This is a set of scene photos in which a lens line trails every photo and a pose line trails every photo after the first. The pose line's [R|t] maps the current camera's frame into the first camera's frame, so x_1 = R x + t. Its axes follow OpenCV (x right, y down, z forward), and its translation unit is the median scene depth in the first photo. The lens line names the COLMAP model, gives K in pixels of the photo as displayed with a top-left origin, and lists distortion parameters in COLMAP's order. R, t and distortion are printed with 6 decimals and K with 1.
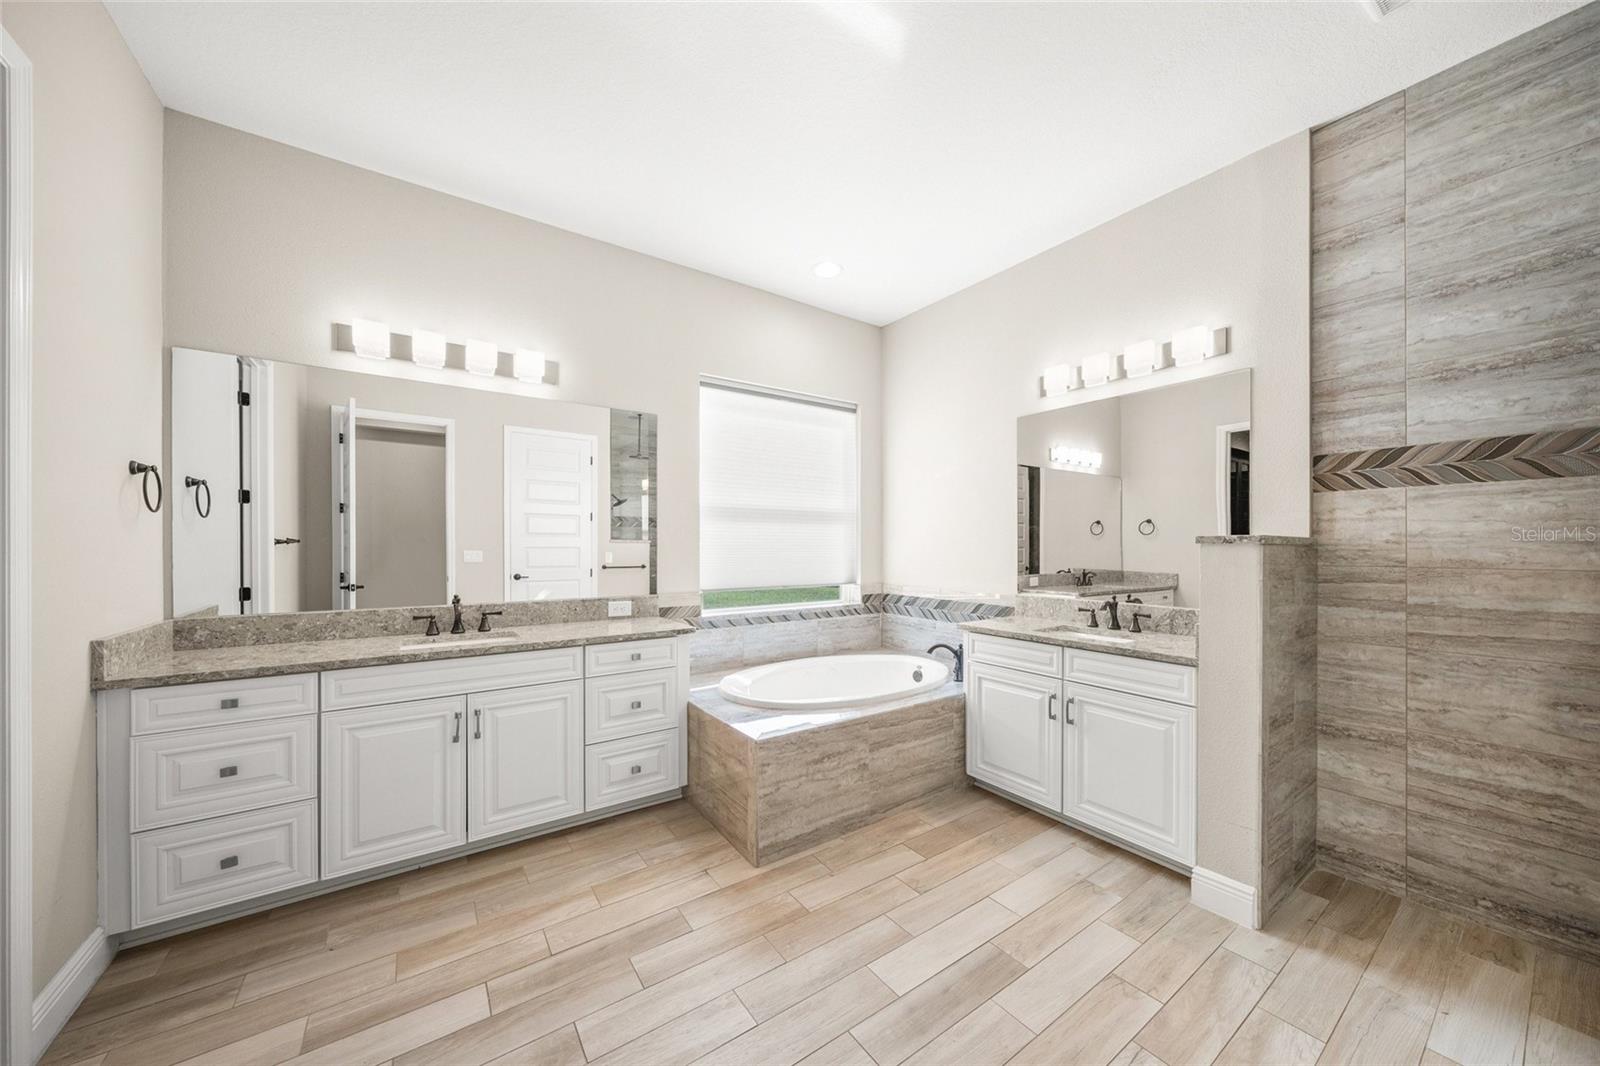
lens RADIAL K [[544.2, 0, 806.4], [0, 544.2, 563.0], [0, 0, 1]] dist [-0.000703, -0.000040]
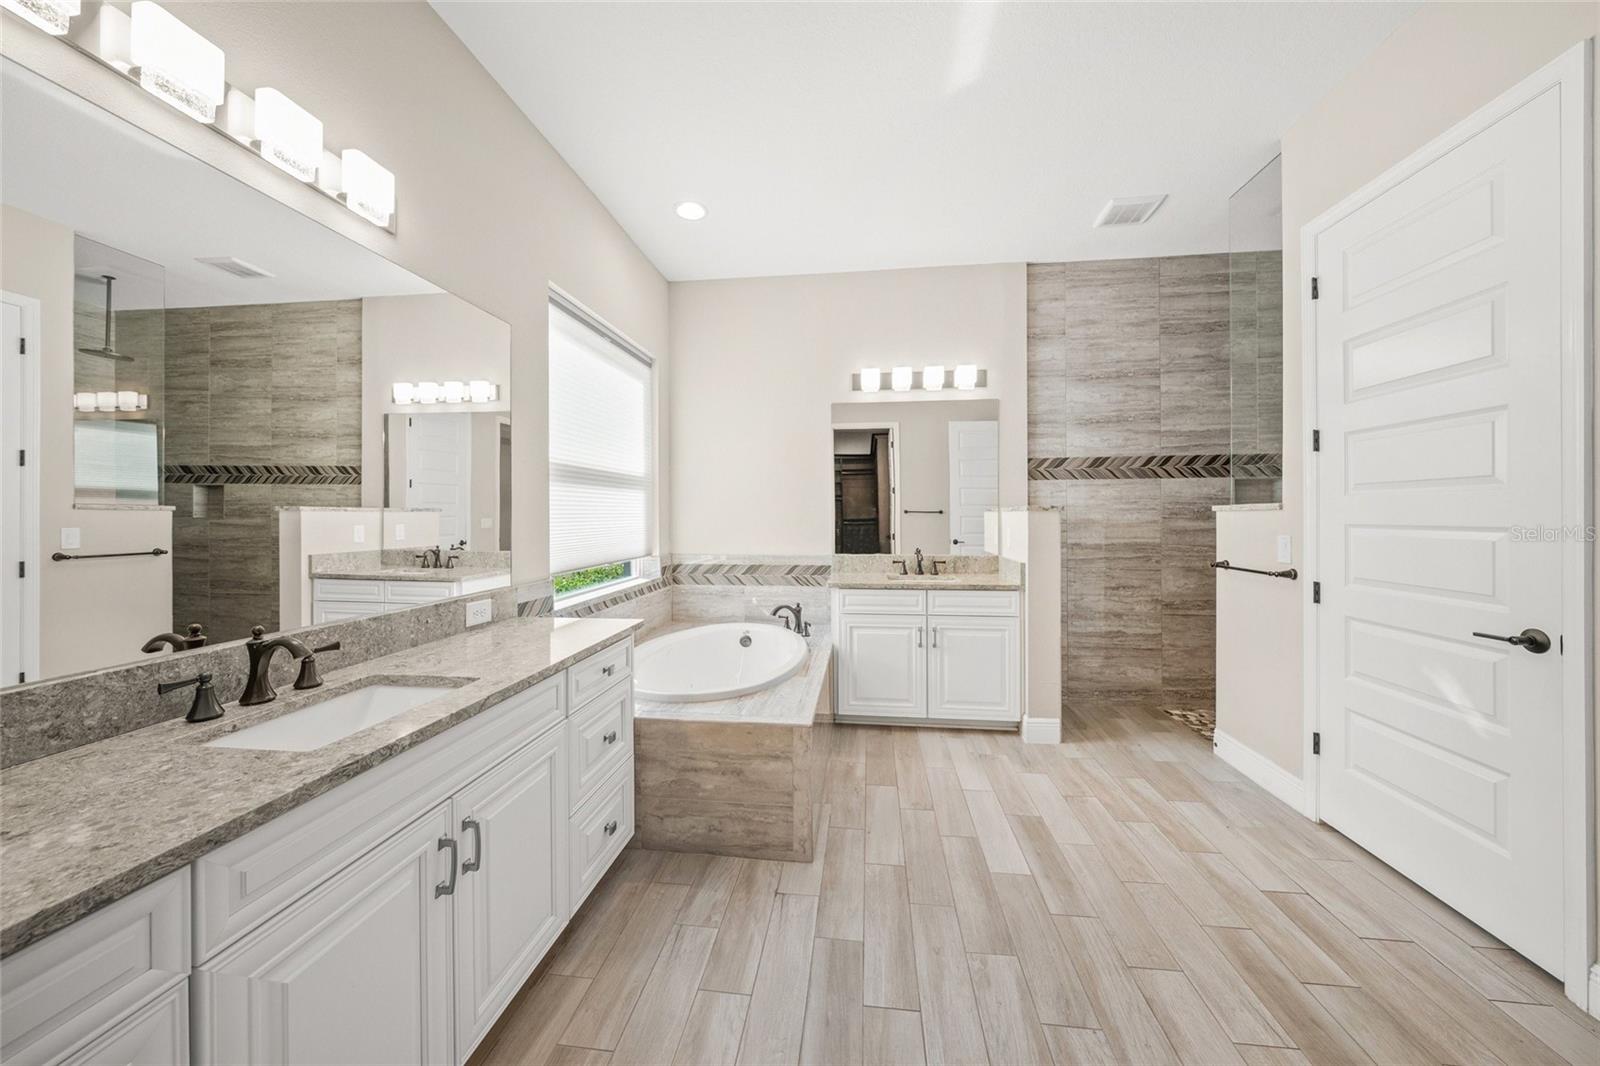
lens RADIAL K [[542.1, 0, 799.1], [0, 542.1, 530.2], [0, 0, 1]] dist [-0.000422, -0.000011]
pose [[0.675258, -0.027169, 0.737081, -0.715778], [0.027492, 0.999554, 0.011658, -0.013432], [-0.737069, 0.012391, 0.675704, 0.360762]]
